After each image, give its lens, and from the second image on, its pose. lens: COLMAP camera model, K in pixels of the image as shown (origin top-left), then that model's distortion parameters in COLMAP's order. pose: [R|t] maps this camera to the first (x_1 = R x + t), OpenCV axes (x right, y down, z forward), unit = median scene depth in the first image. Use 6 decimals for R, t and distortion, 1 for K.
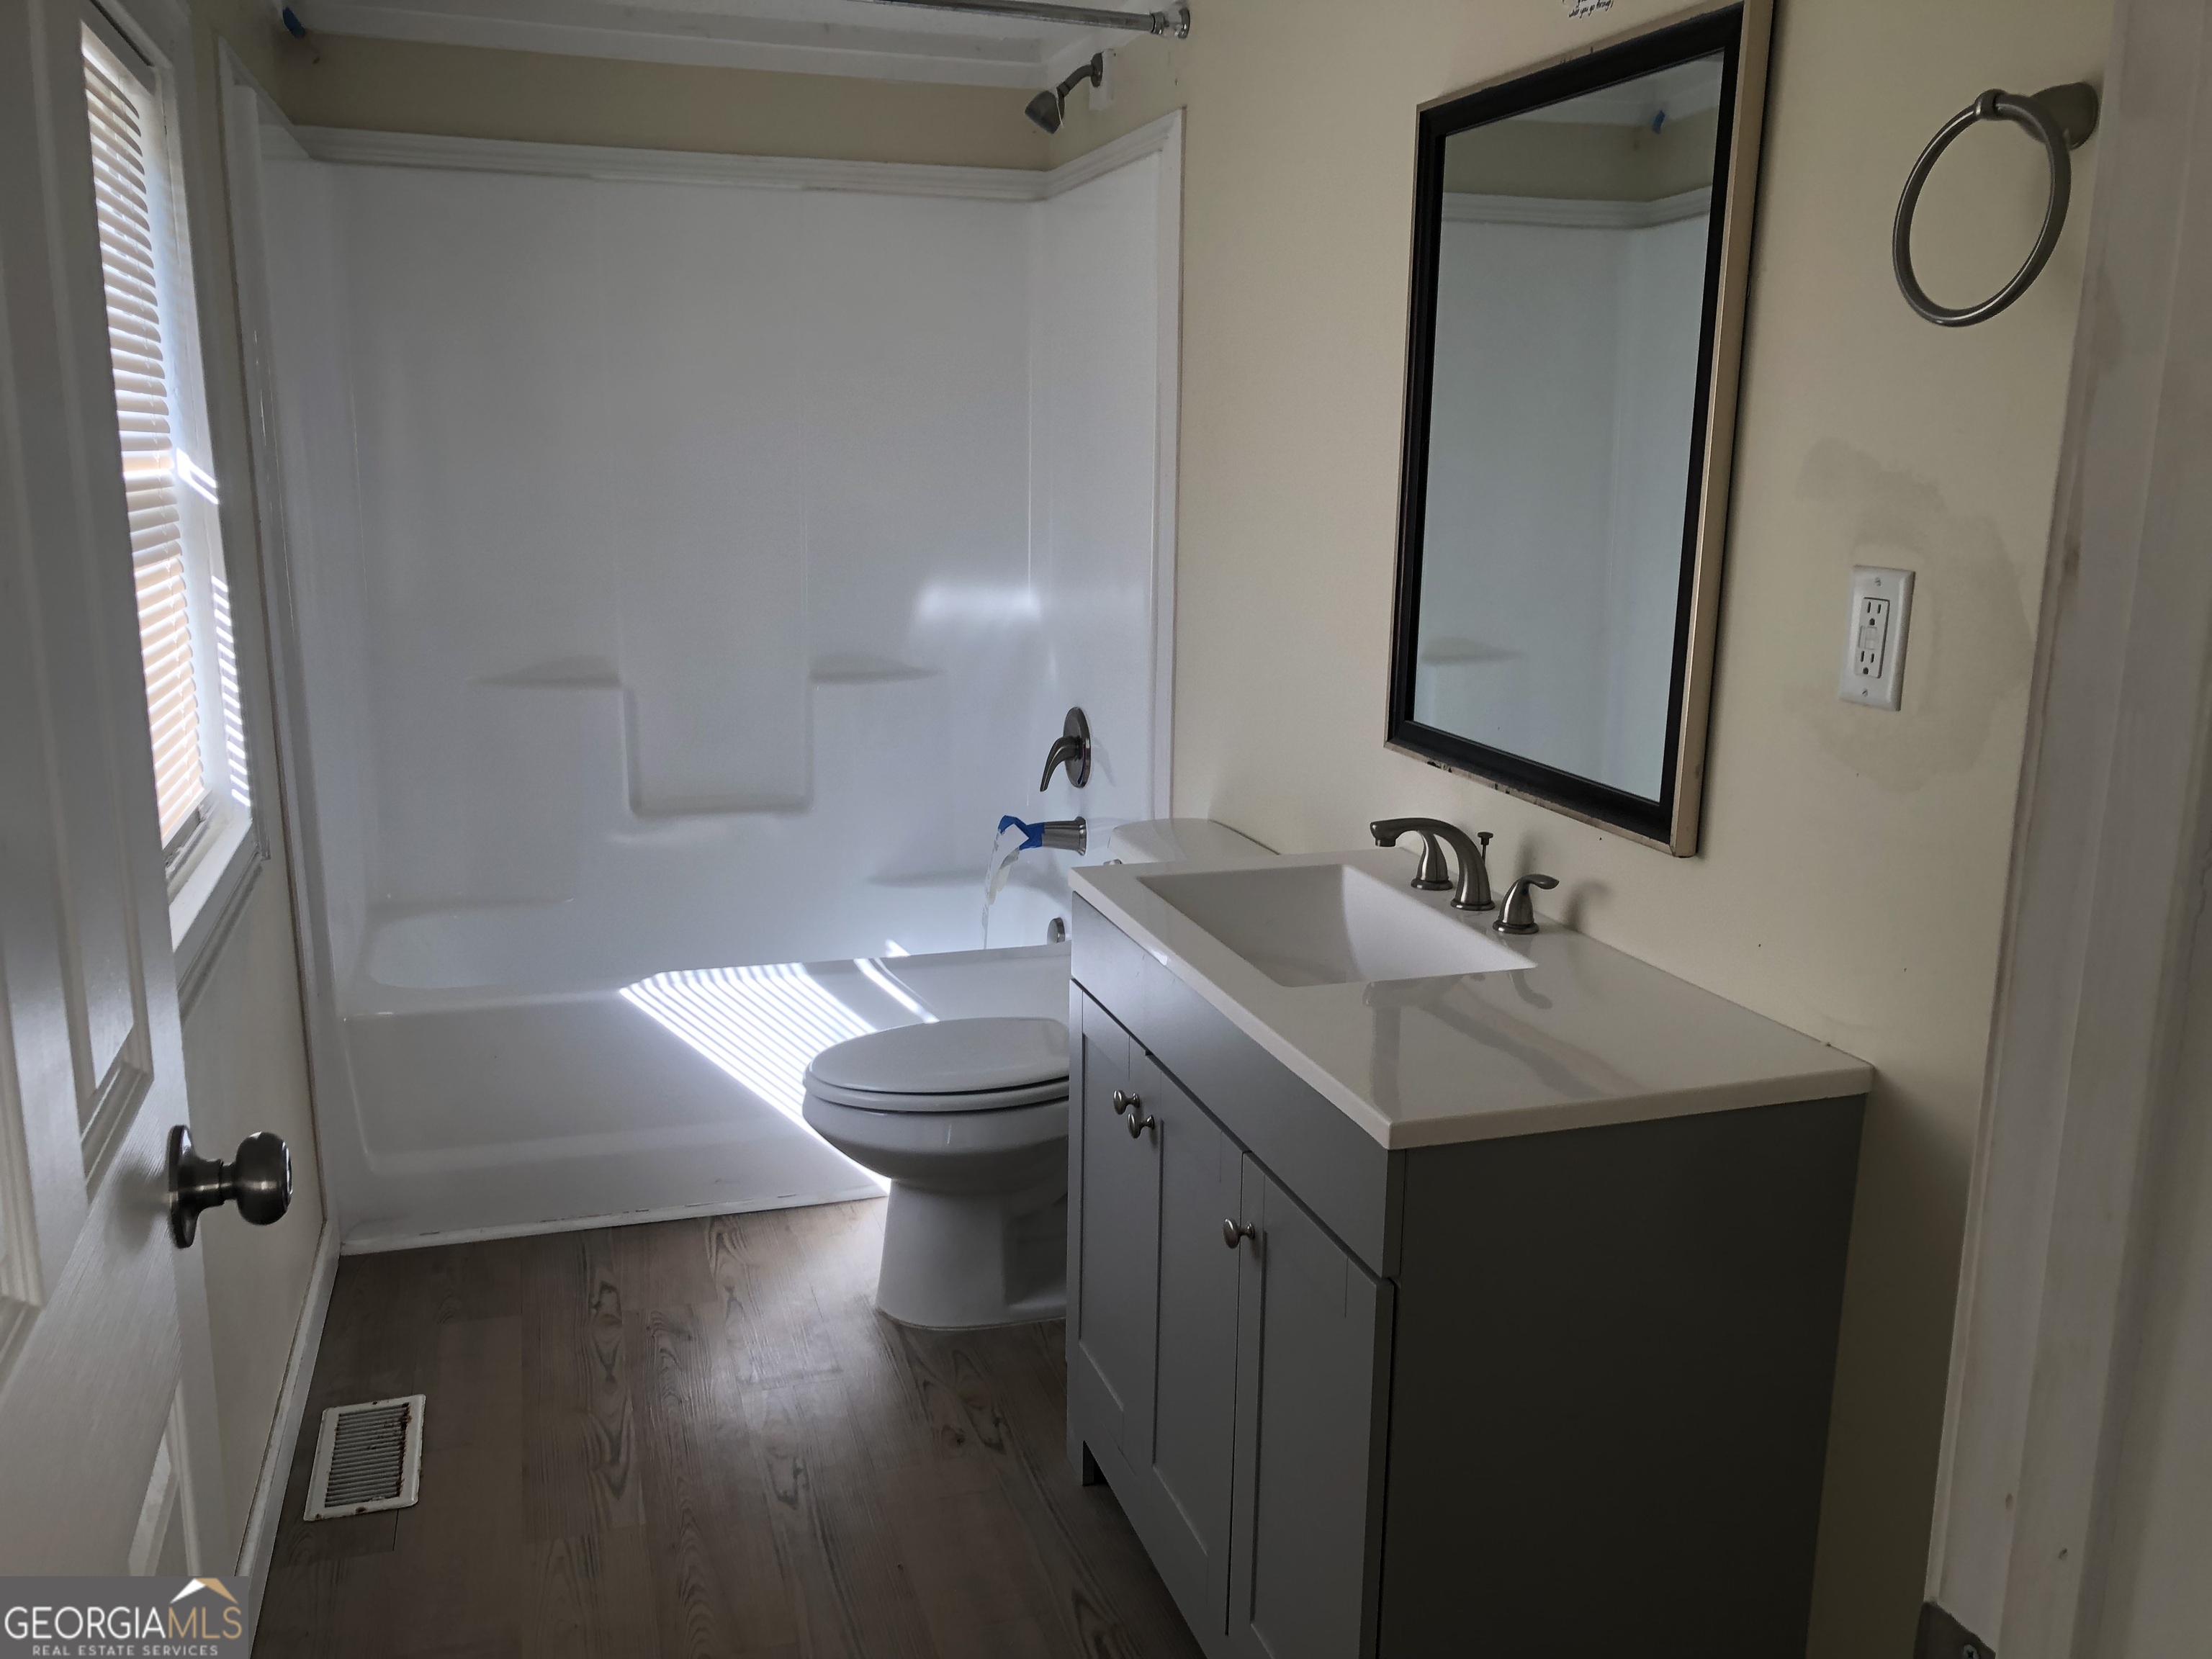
lens RADIAL K [[1814.9, 0, 1103.0], [0, 1814.9, 833.8], [0, 0, 1]] dist [0.028107, 0.009192]
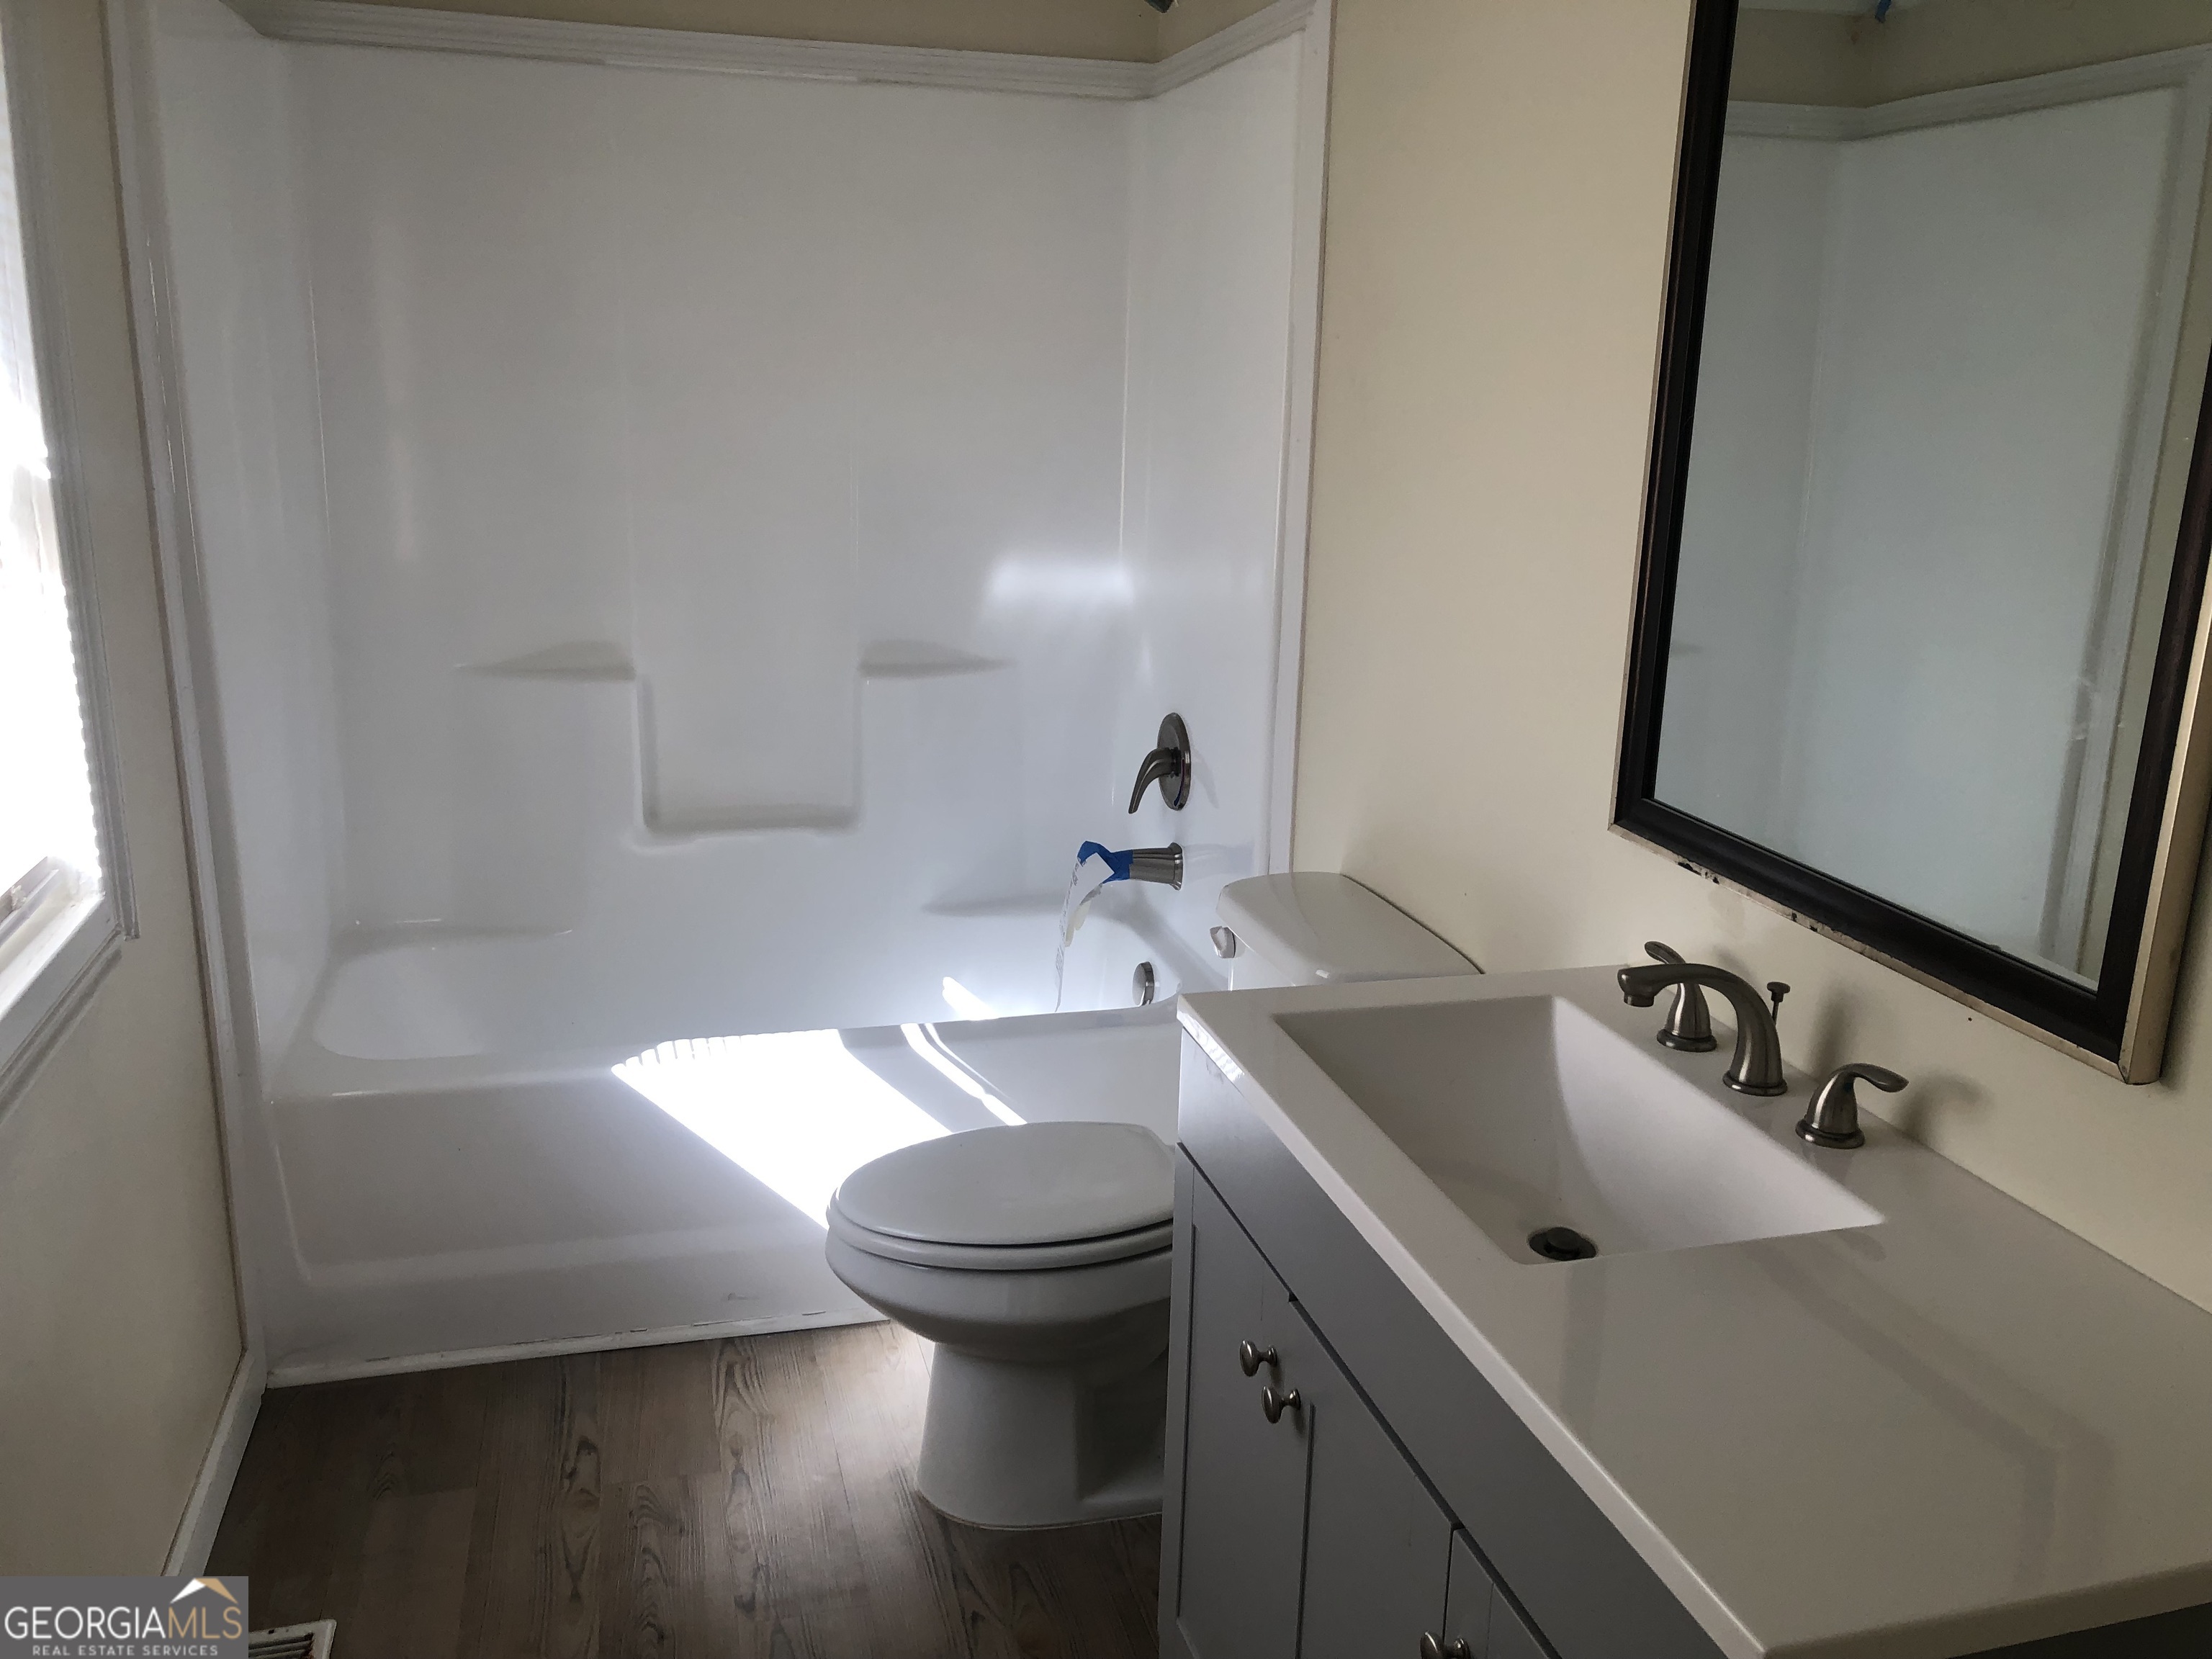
lens RADIAL K [[1814.9, 0, 1109.7], [0, 1814.9, 826.8], [0, 0, 1]] dist [0.028107, 0.009192]
pose [[0.999102, 0.022288, -0.036040, -0.016376], [-0.021068, 0.999203, 0.033890, -0.055660], [0.036767, -0.033100, 0.998776, 0.201156]]
